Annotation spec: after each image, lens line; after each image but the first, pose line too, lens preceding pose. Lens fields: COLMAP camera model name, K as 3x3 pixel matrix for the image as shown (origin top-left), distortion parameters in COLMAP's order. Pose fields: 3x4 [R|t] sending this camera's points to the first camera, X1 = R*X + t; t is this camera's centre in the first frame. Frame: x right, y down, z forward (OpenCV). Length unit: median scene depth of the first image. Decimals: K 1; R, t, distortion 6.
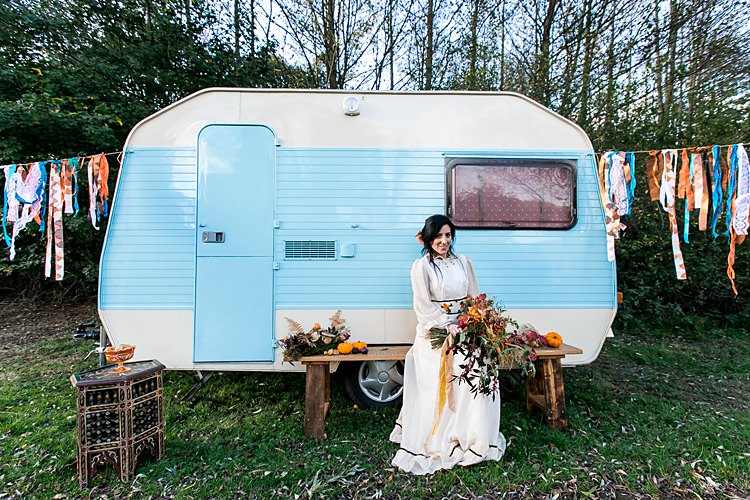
lens RADIAL K [[327.9, 0, 376.2], [0, 327.9, 243.1], [0, 0, 1]] dist [-0.000290, -0.000431]
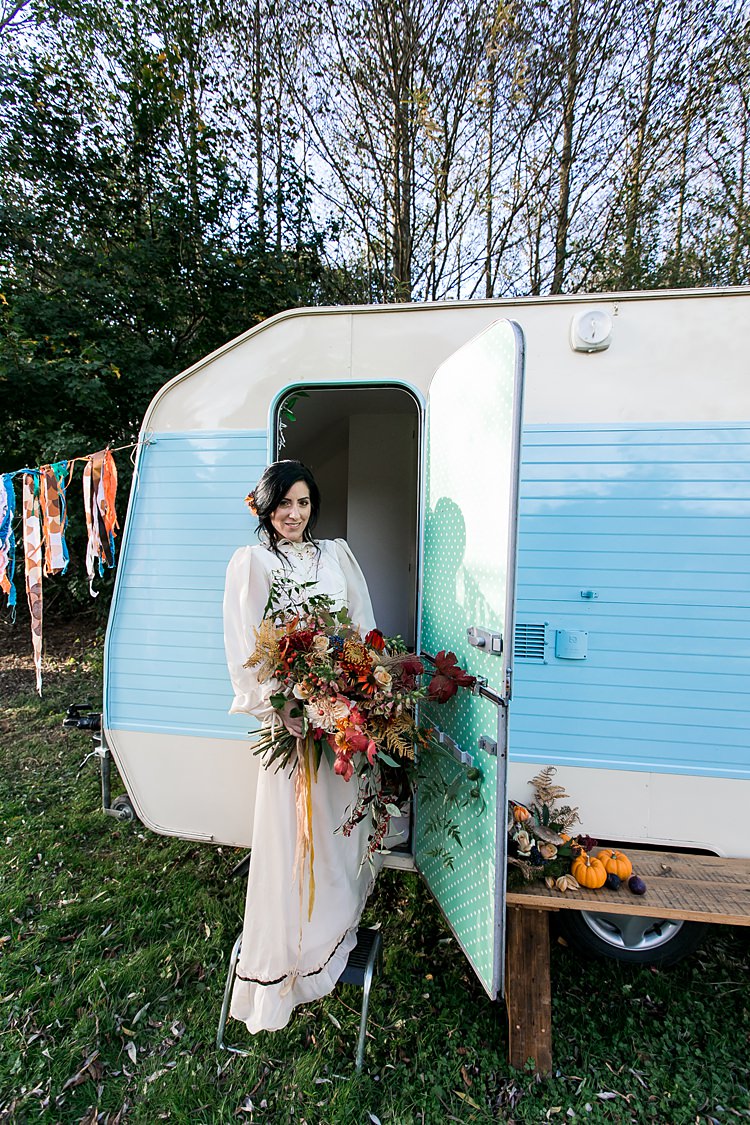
lens RADIAL K [[491.8, 0, 375.0], [0, 491.8, 562.5], [0, 0, 1]] dist [-0.000290, -0.000431]
pose [[0.985892, 0.022177, -0.165907, -0.239191], [-0.012264, 0.998091, 0.060536, -0.127629], [0.166932, -0.057647, 0.984282, 0.245501]]
